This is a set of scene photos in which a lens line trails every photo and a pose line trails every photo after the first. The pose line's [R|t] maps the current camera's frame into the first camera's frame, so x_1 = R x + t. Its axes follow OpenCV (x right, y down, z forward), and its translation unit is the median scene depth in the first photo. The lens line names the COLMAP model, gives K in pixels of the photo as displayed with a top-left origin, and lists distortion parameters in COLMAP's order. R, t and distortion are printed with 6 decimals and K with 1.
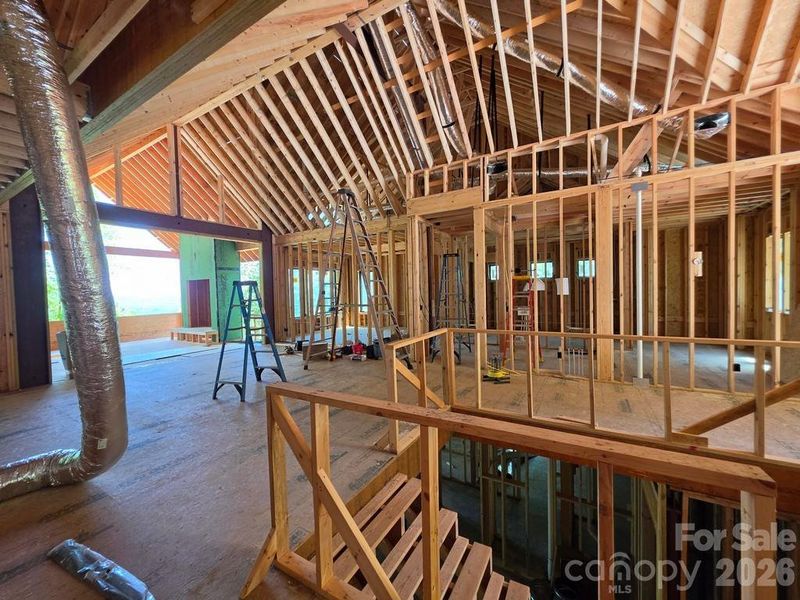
lens RADIAL K [[322.9, 0, 400.0], [0, 322.9, 300.0], [0, 0, 1]] dist [-0.001643, 0.000528]
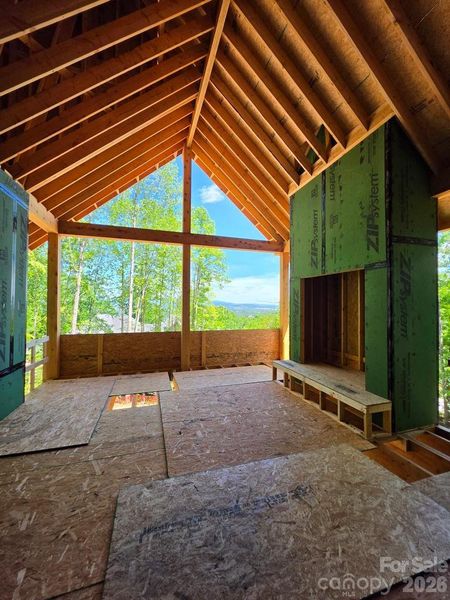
lens RADIAL K [[242.2, 0, 230.6], [0, 242.2, 297.3], [0, 0, 1]] dist [-0.001643, 0.000528]
pose [[0.761495, 0.020279, -0.647854, -0.533832], [-0.046535, 0.998642, -0.023440, -0.011778], [0.646498, 0.047997, 0.761404, 0.668823]]
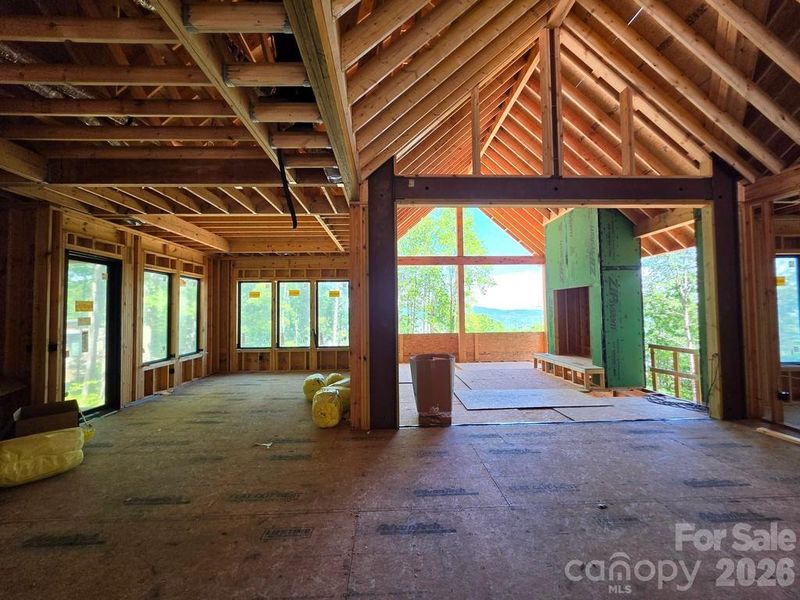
lens RADIAL K [[322.9, 0, 400.0], [0, 322.9, 300.0], [0, 0, 1]] dist [-0.001643, 0.000528]
pose [[0.547144, -0.006621, -0.837013, -0.273872], [-0.025898, 0.999356, -0.024834, -0.010476], [0.836638, 0.035264, 0.546620, 0.352070]]
